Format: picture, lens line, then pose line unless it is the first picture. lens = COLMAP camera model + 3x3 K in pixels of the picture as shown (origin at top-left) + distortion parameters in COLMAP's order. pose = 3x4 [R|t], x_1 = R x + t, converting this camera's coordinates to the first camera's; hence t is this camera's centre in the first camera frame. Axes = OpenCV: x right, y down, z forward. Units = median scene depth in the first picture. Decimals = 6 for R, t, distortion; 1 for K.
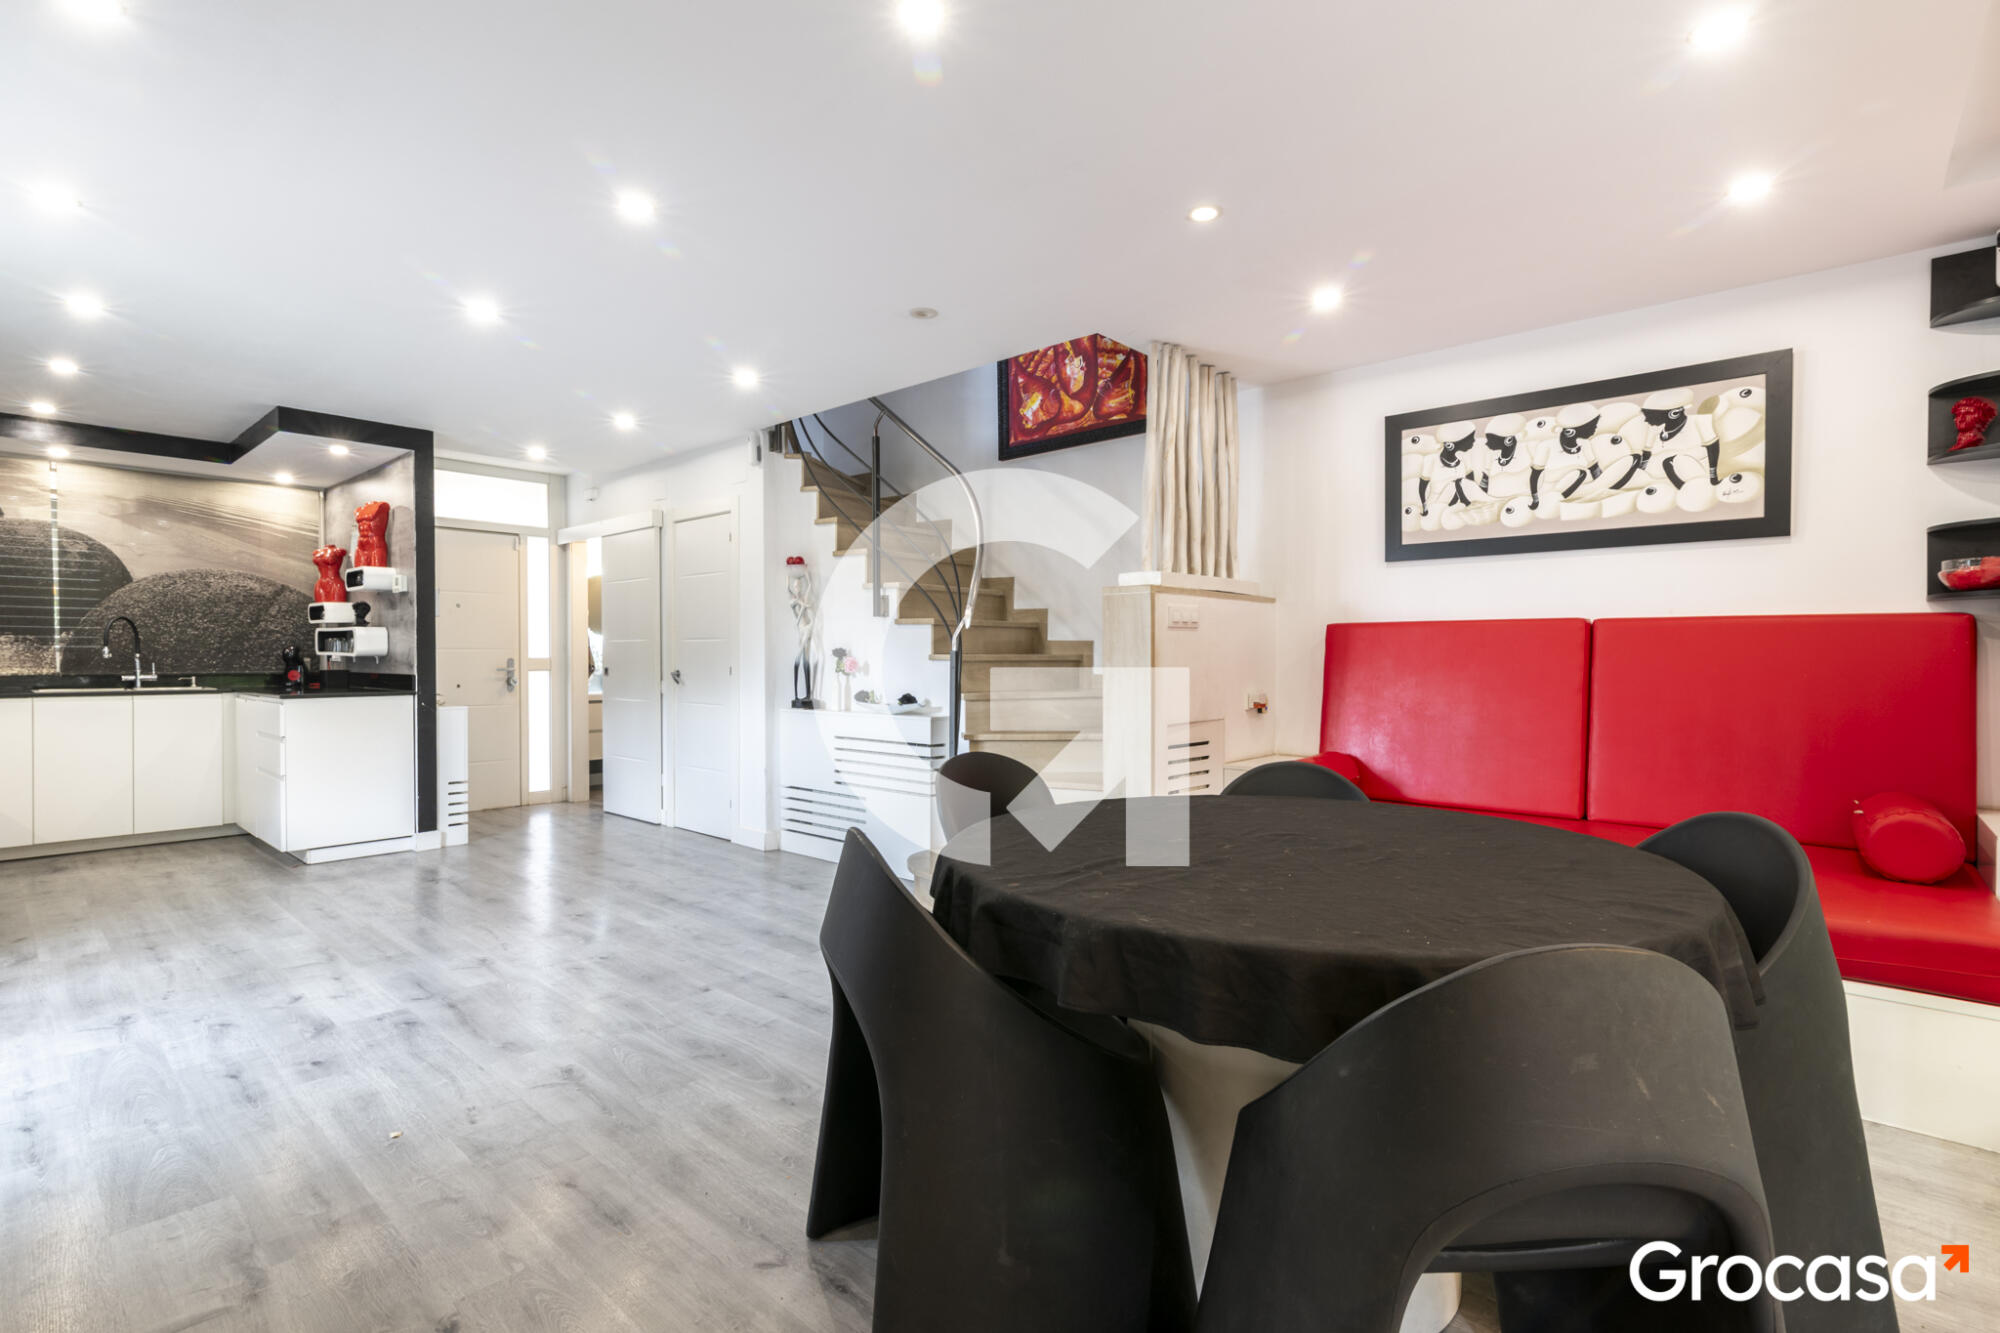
lens RADIAL K [[926.2, 0, 1000.0], [0, 926.2, 666.5], [0, 0, 1]] dist [0.000200, -0.000644]
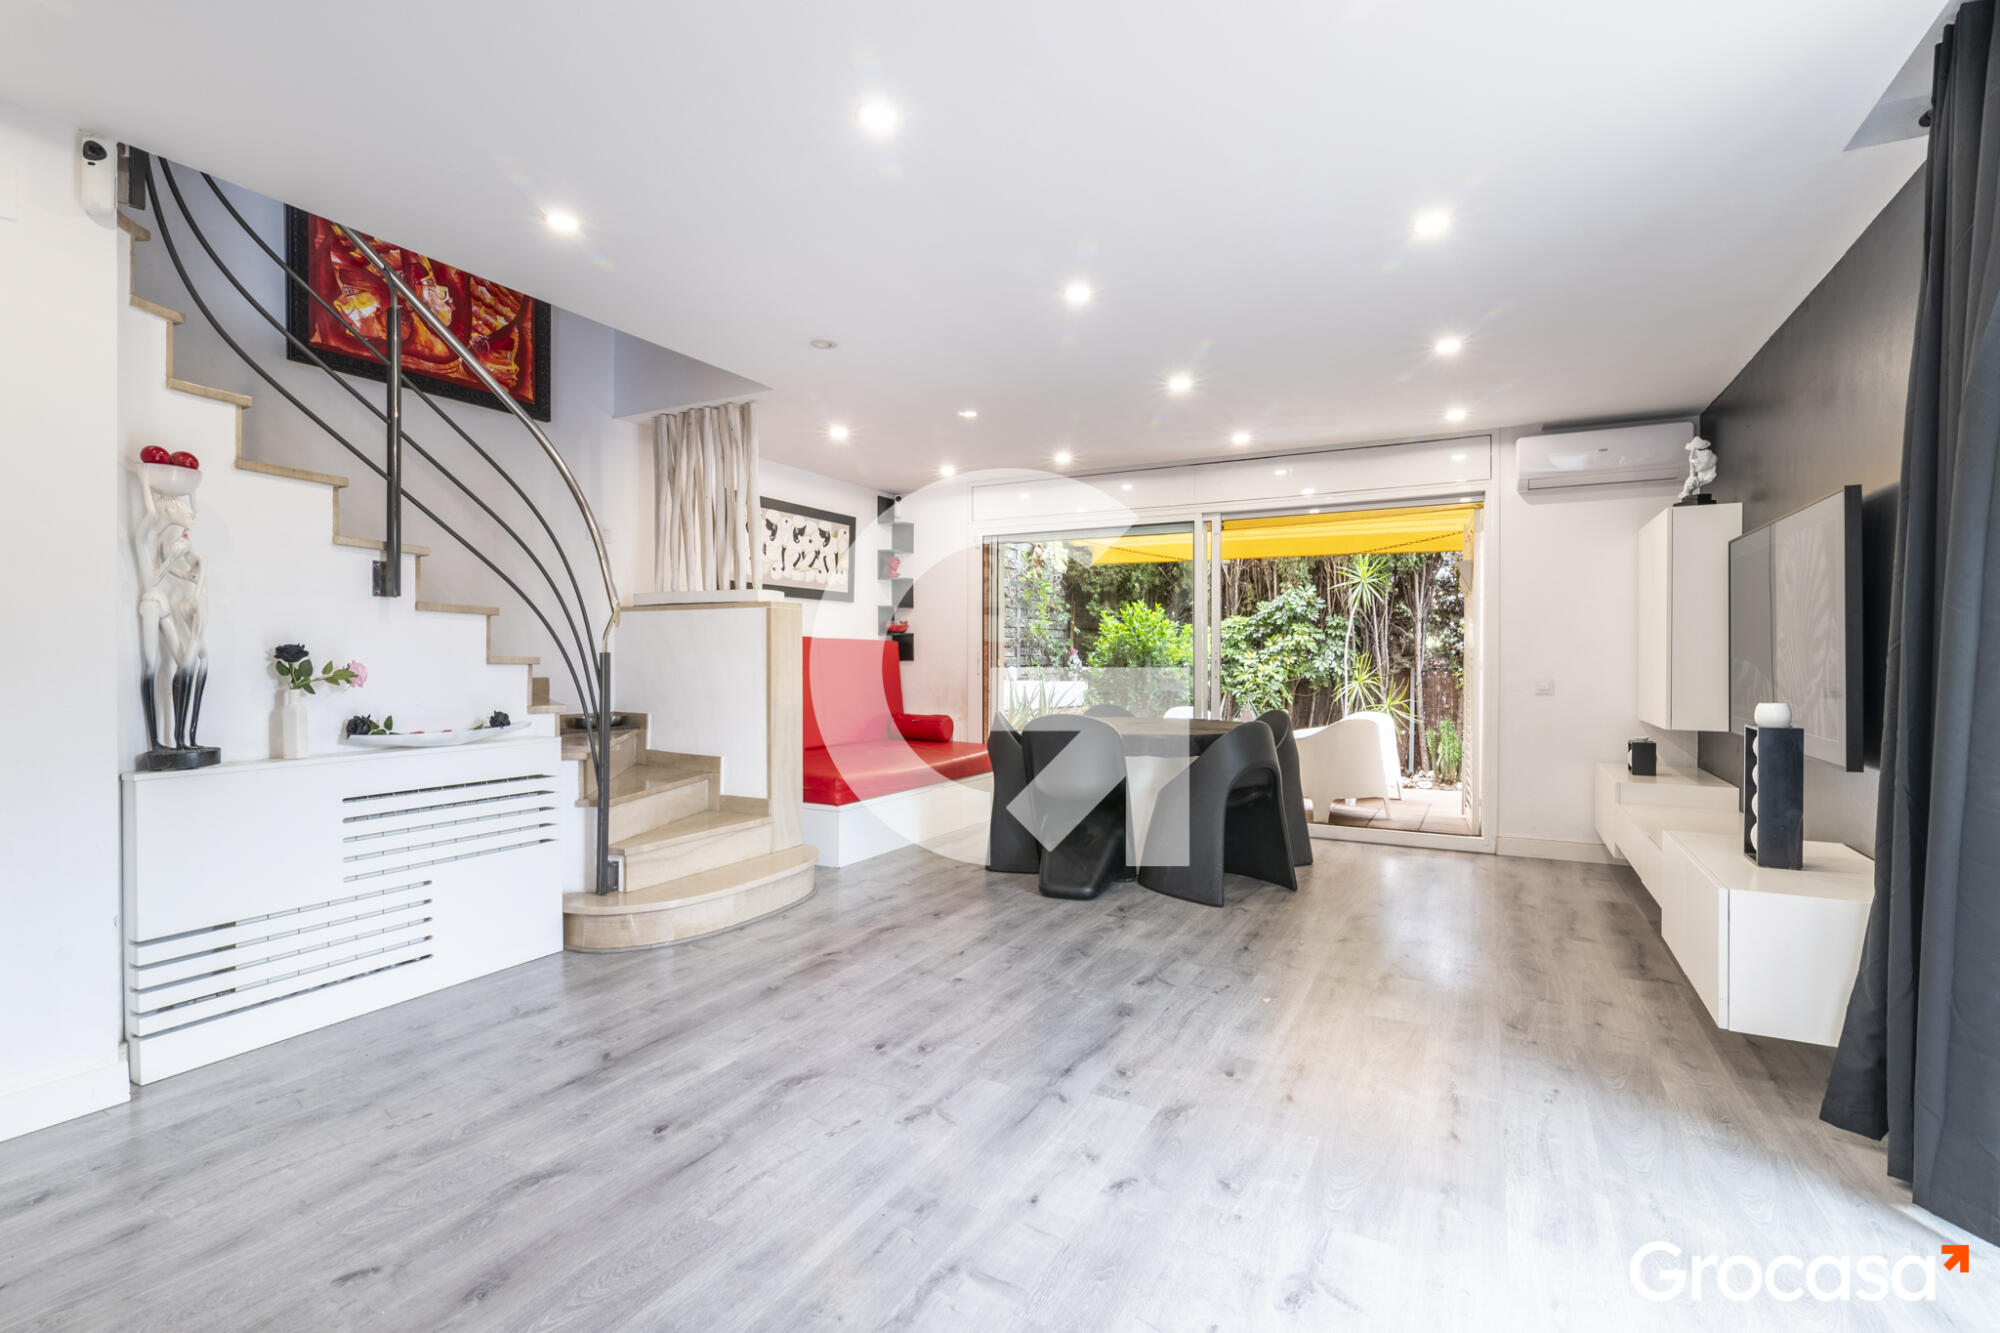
lens RADIAL K [[912.2, 0, 1001.0], [0, 912.2, 654.6], [0, 0, 1]] dist [0.001252, -0.000381]
pose [[-0.238684, 0.002892, 0.971093, -1.049208], [0.009030, 0.999959, -0.000759, -0.012127], [-0.971055, 0.008588, -0.238700, 0.945662]]
